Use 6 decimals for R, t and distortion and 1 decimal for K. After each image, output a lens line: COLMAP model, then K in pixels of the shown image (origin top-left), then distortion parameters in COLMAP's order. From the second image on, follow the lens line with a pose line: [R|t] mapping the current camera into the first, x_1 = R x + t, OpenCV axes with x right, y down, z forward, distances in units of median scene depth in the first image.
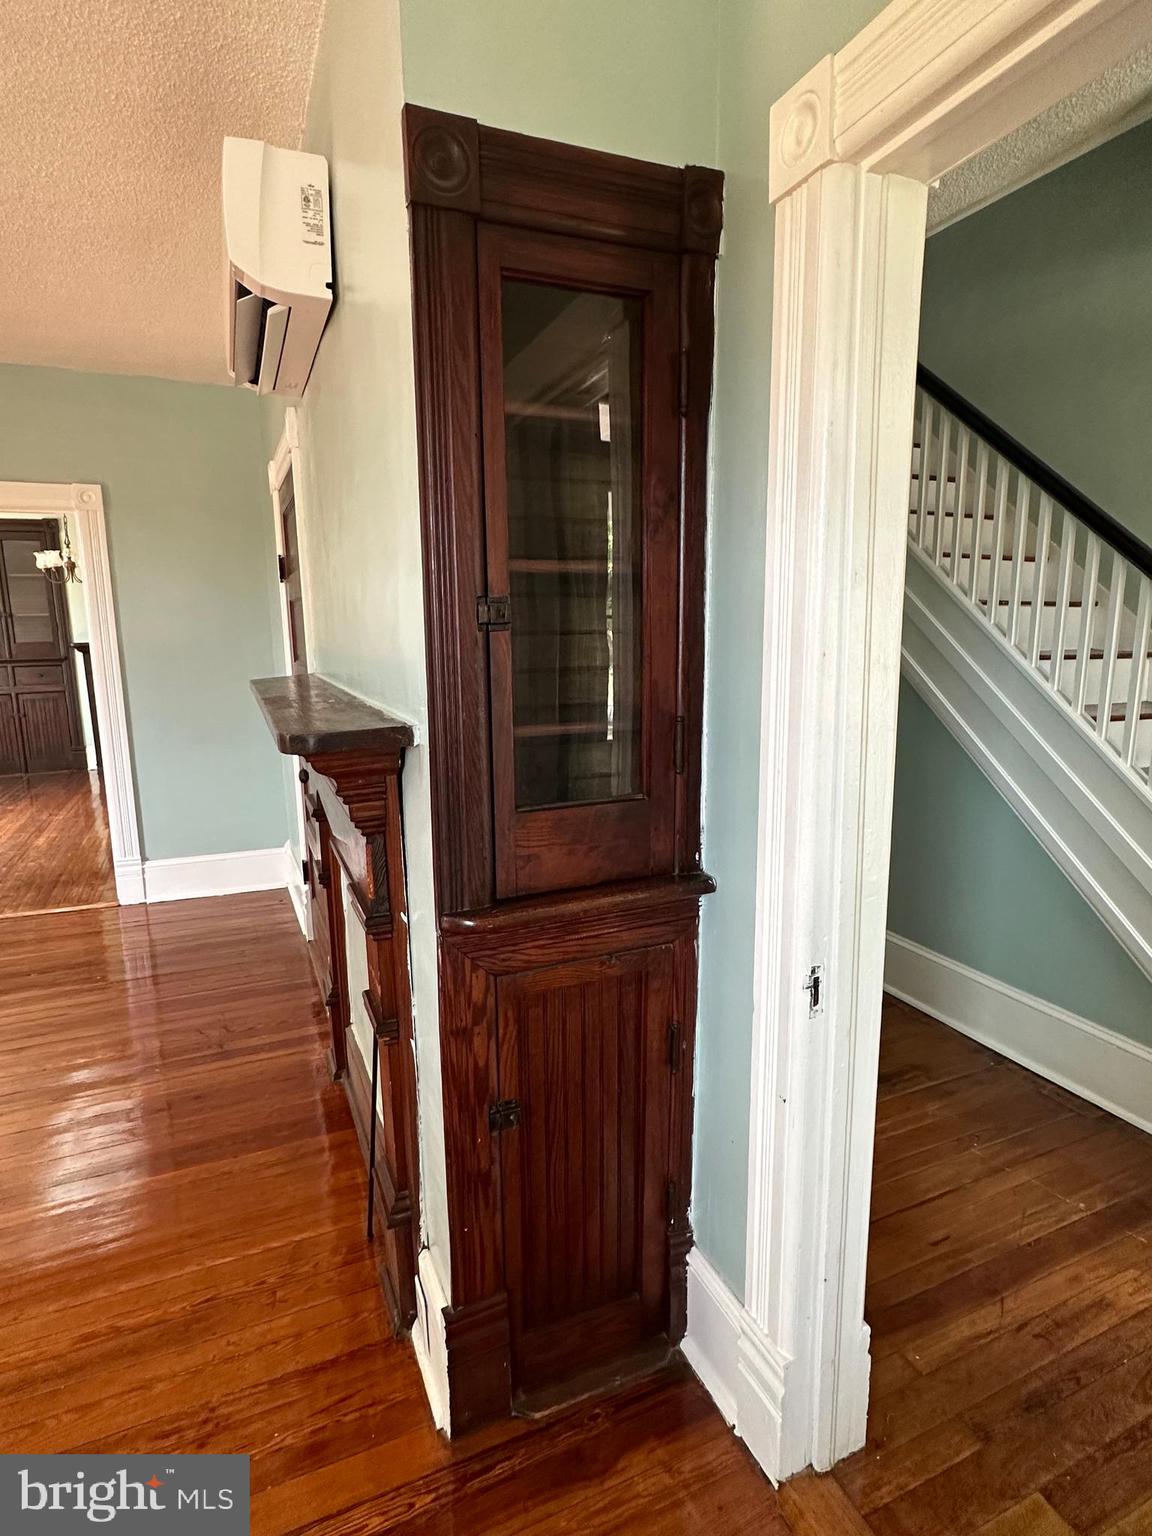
lens RADIAL K [[797.7, 0, 577.3], [0, 797.7, 768.1], [0, 0, 1]] dist [-0.007158, -0.000789]
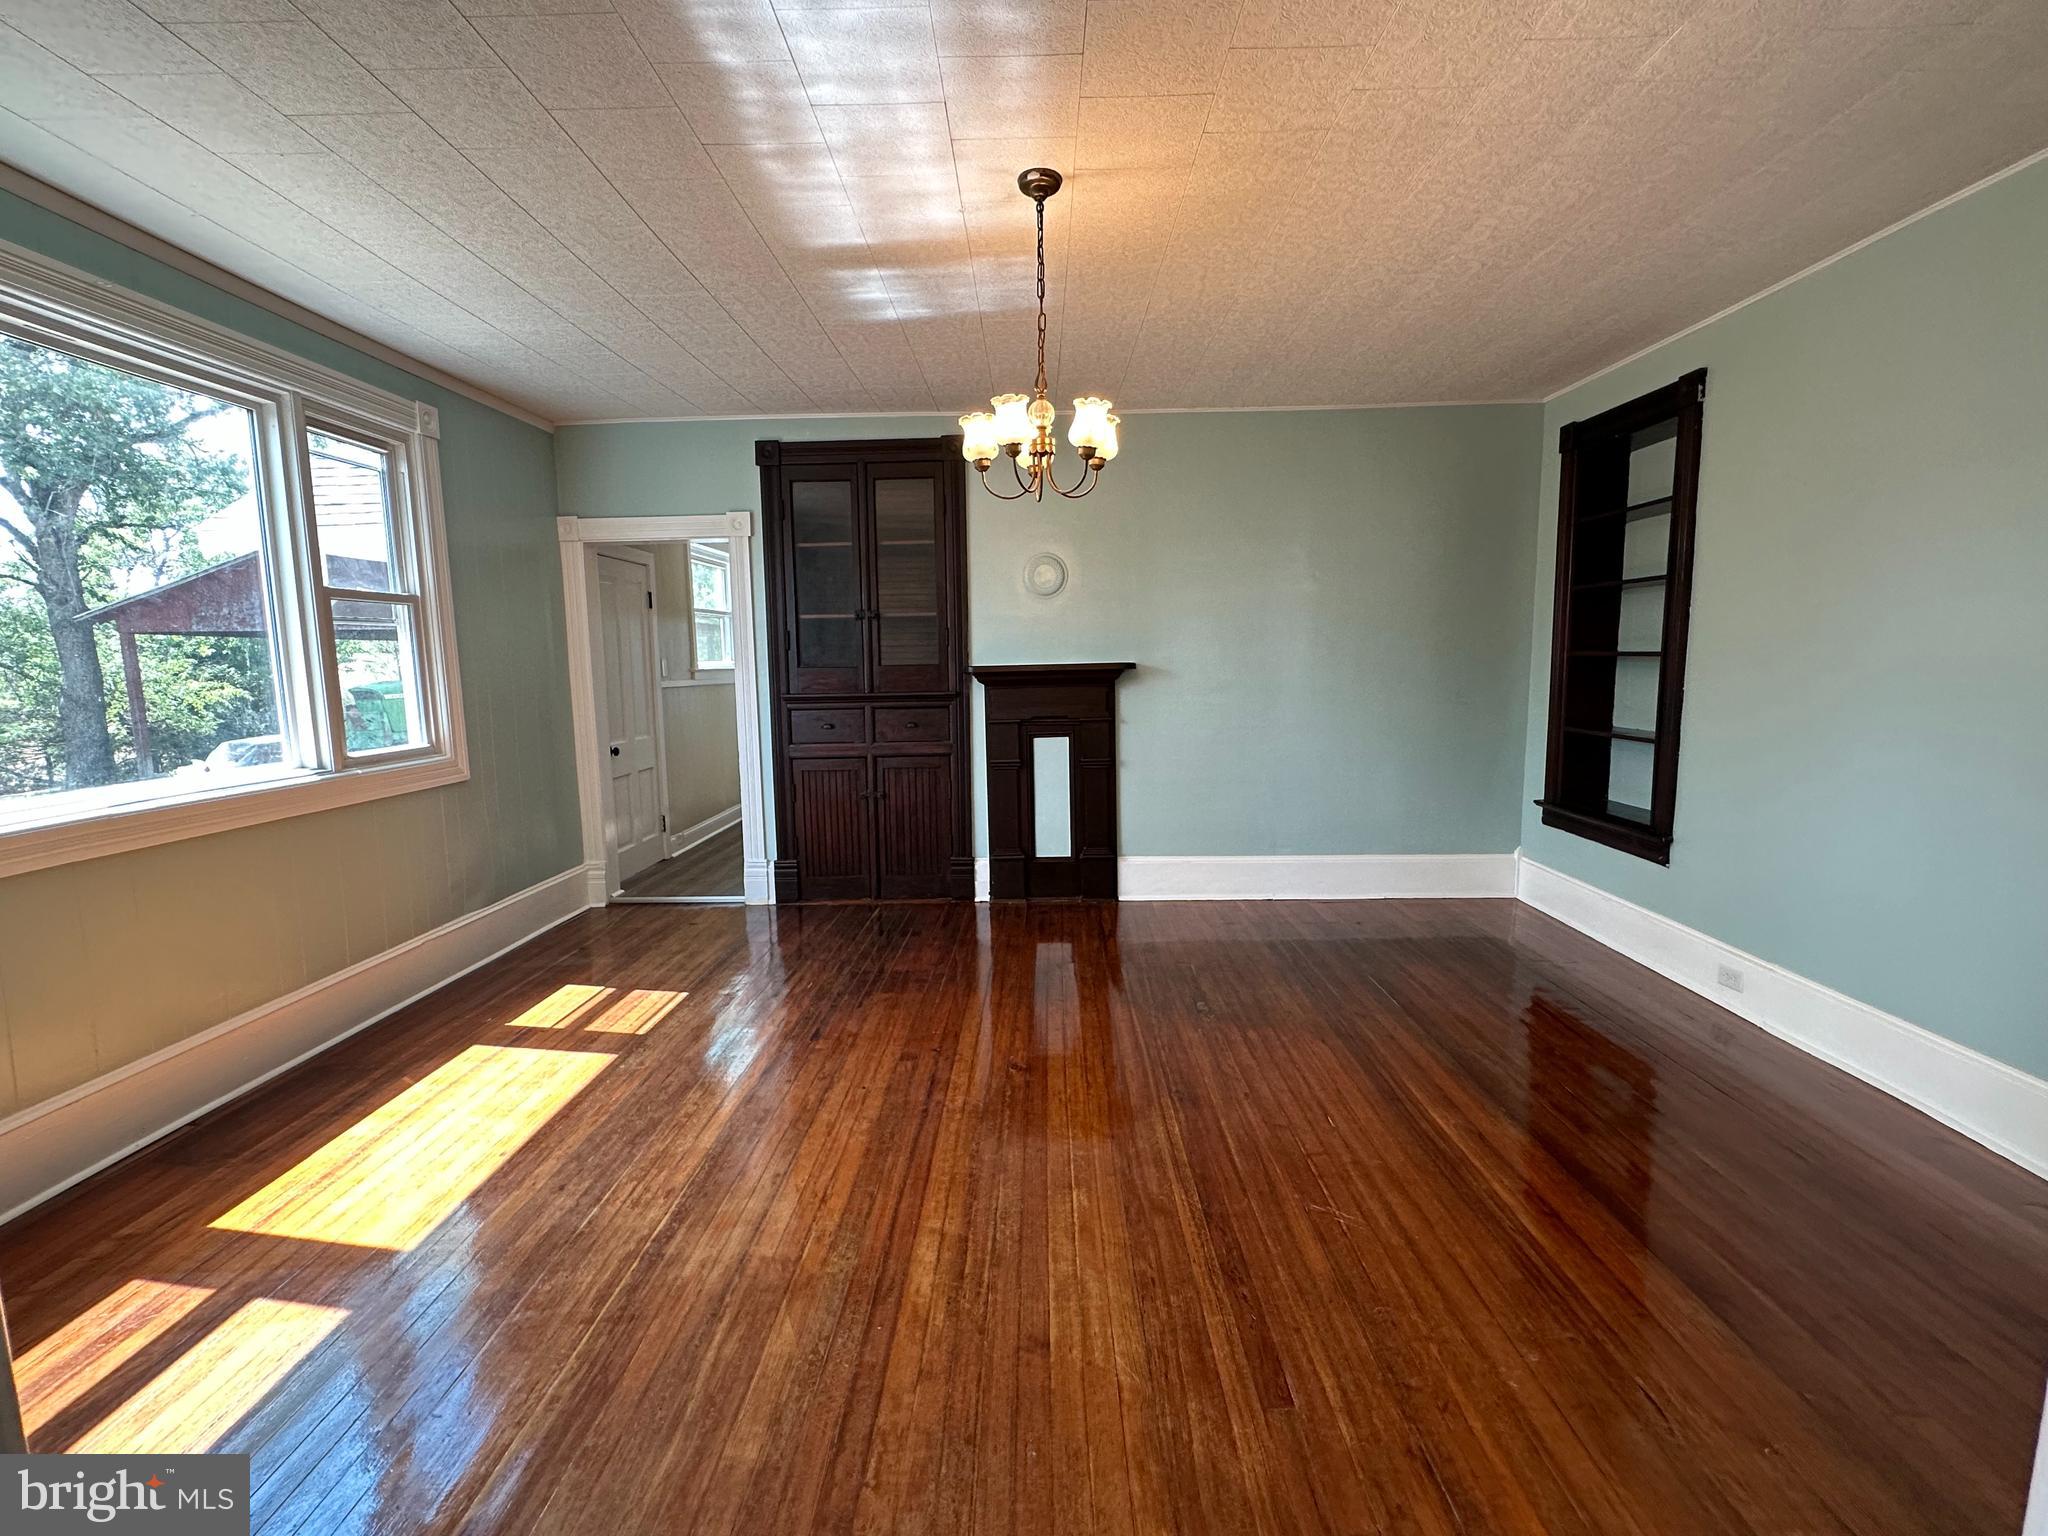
lens RADIAL K [[930.2, 0, 1016.3], [0, 930.2, 774.9], [0, 0, 1]] dist [0.004432, 0.000174]
pose [[0.901974, 0.048850, -0.429017, -0.335453], [-0.069774, 0.997011, -0.033170, -0.066077], [0.426115, 0.059853, 0.902687, 0.453870]]
